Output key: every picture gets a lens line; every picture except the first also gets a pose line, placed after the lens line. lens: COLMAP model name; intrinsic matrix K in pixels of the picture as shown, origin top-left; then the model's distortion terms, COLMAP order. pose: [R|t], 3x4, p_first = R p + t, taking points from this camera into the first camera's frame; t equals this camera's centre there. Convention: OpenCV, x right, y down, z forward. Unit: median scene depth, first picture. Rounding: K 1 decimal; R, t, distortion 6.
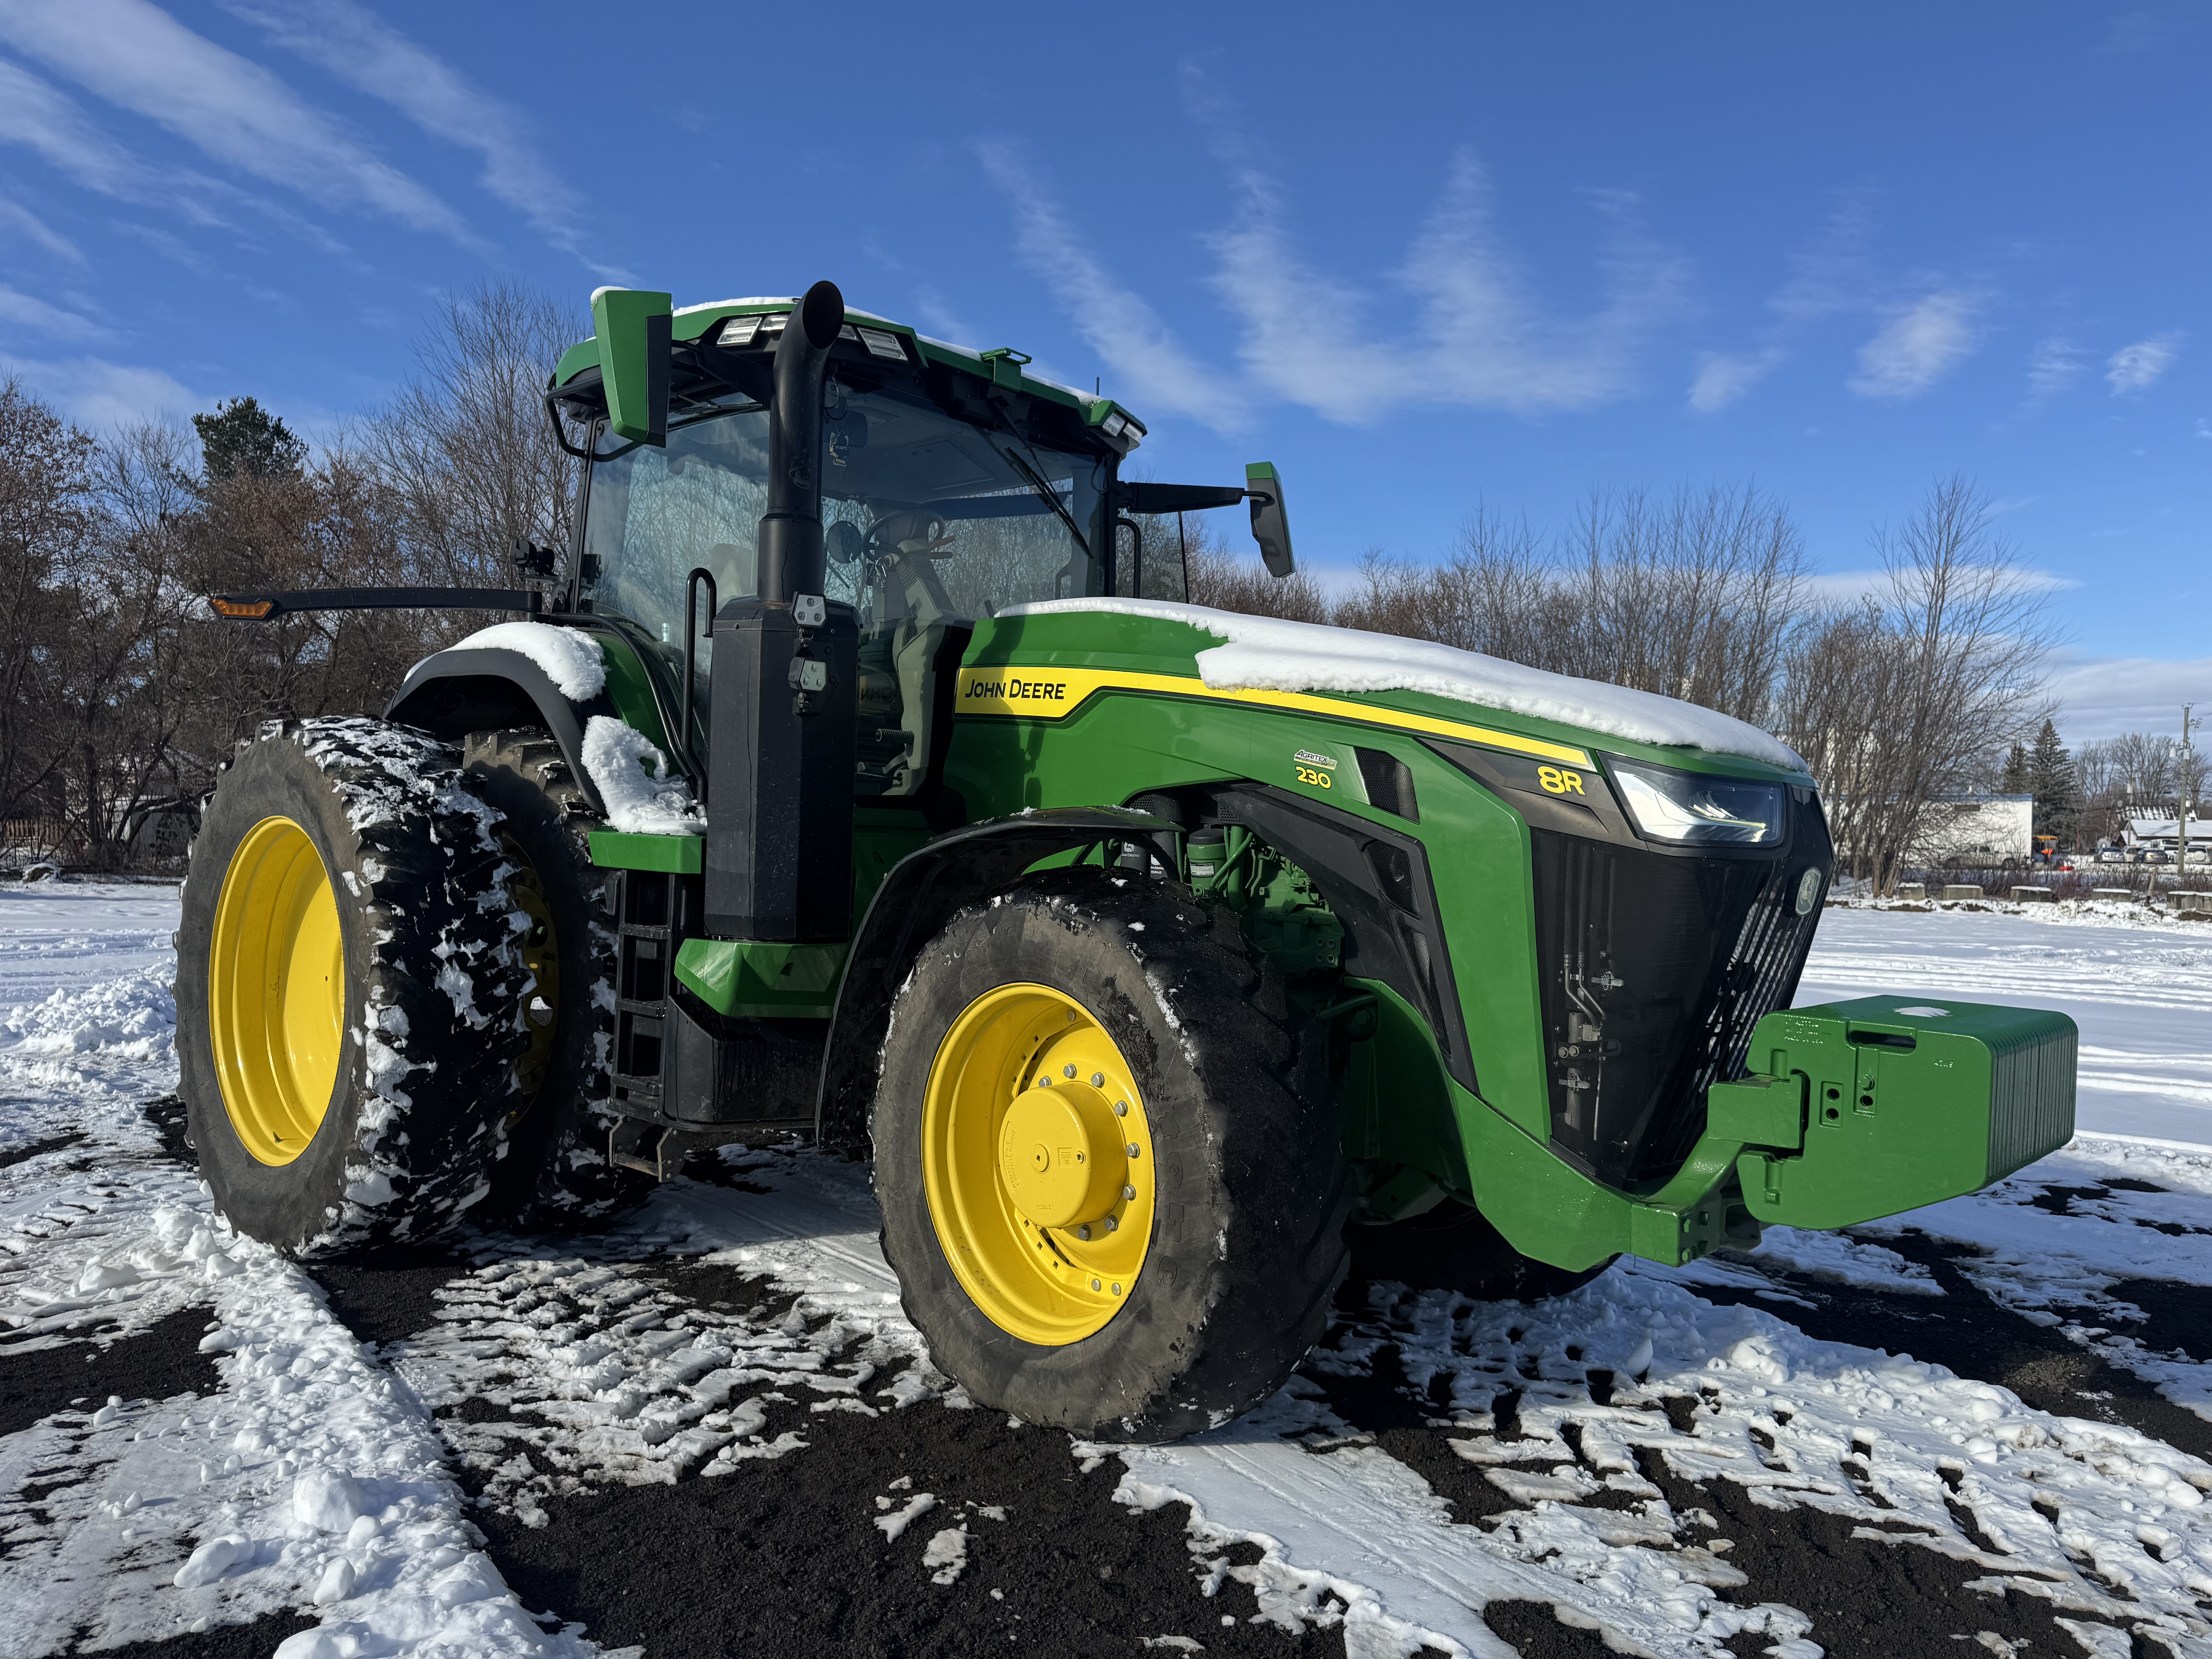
lens RADIAL K [[1552.1, 0, 1119.8], [0, 1552.1, 835.0], [0, 0, 1]] dist [-0.000989, 0.002932]
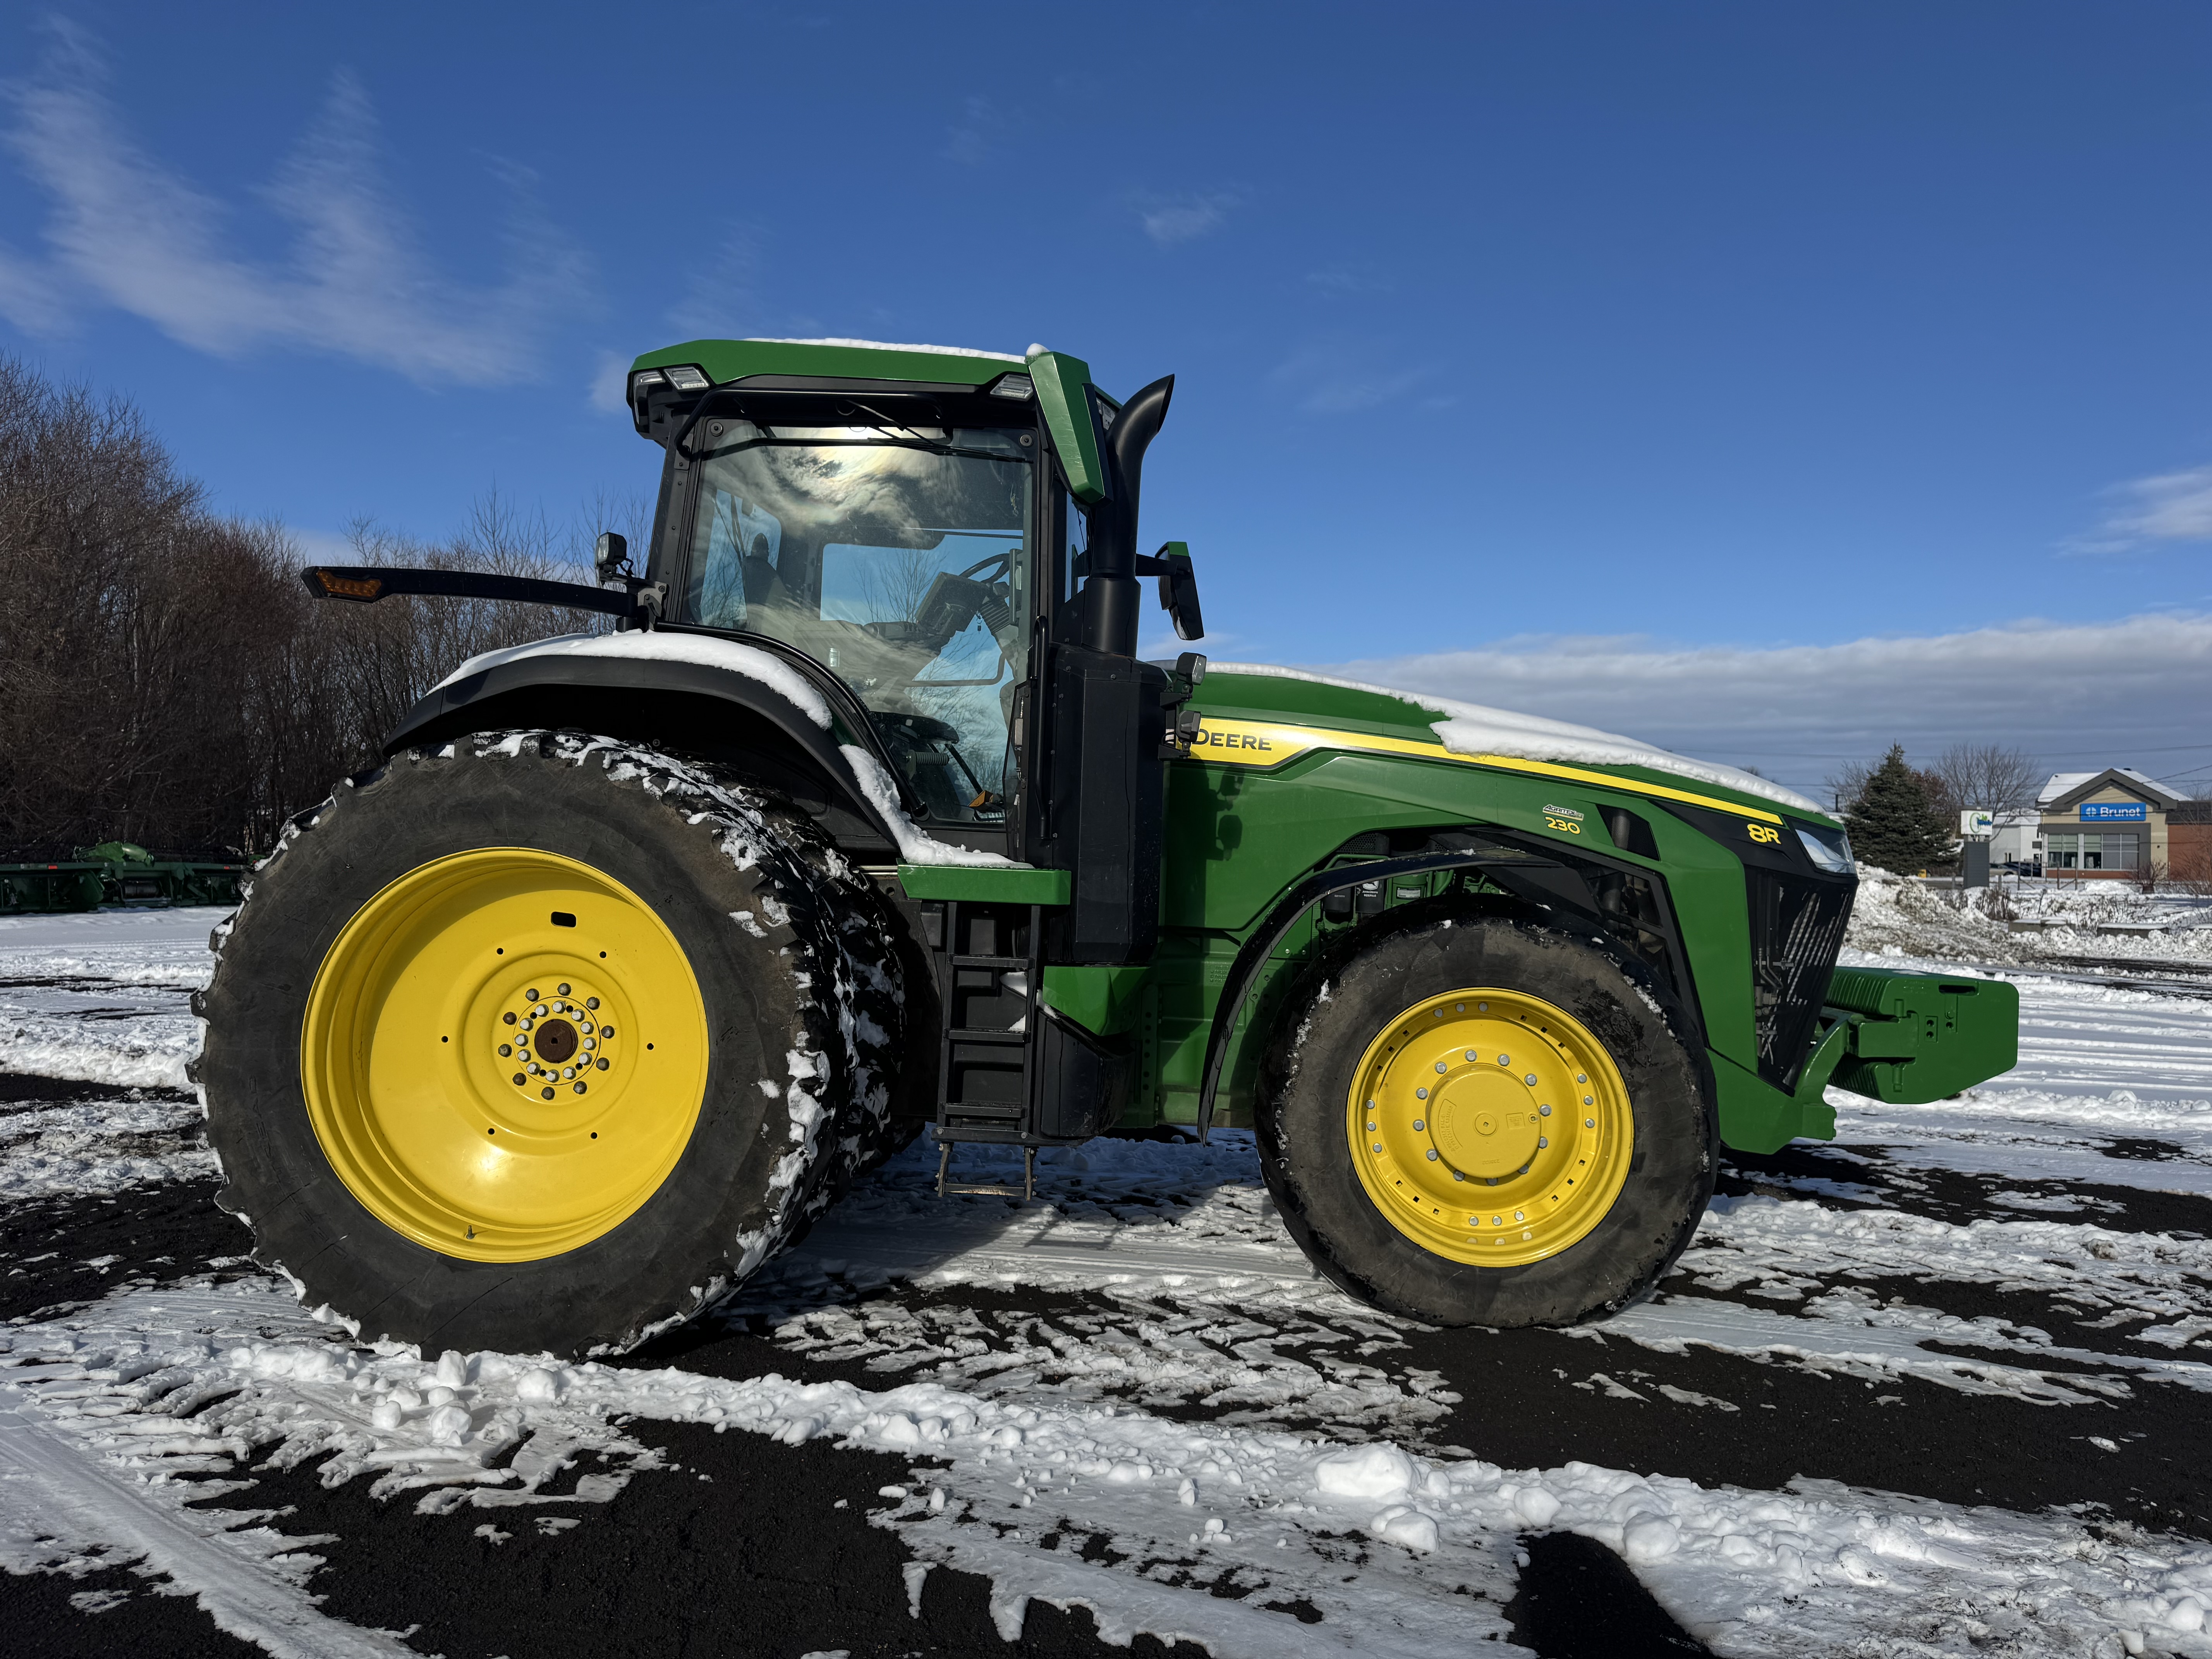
lens RADIAL K [[1648.7, 0, 933.1], [0, 1648.7, 820.4], [0, 0, 1]] dist [0.102858, -0.108696]
pose [[0.788975, 0.008089, 0.614372, -1.017140], [-0.006355, 0.999967, -0.005006, -0.026160], [-0.614392, 0.000045, 0.789001, 0.158695]]
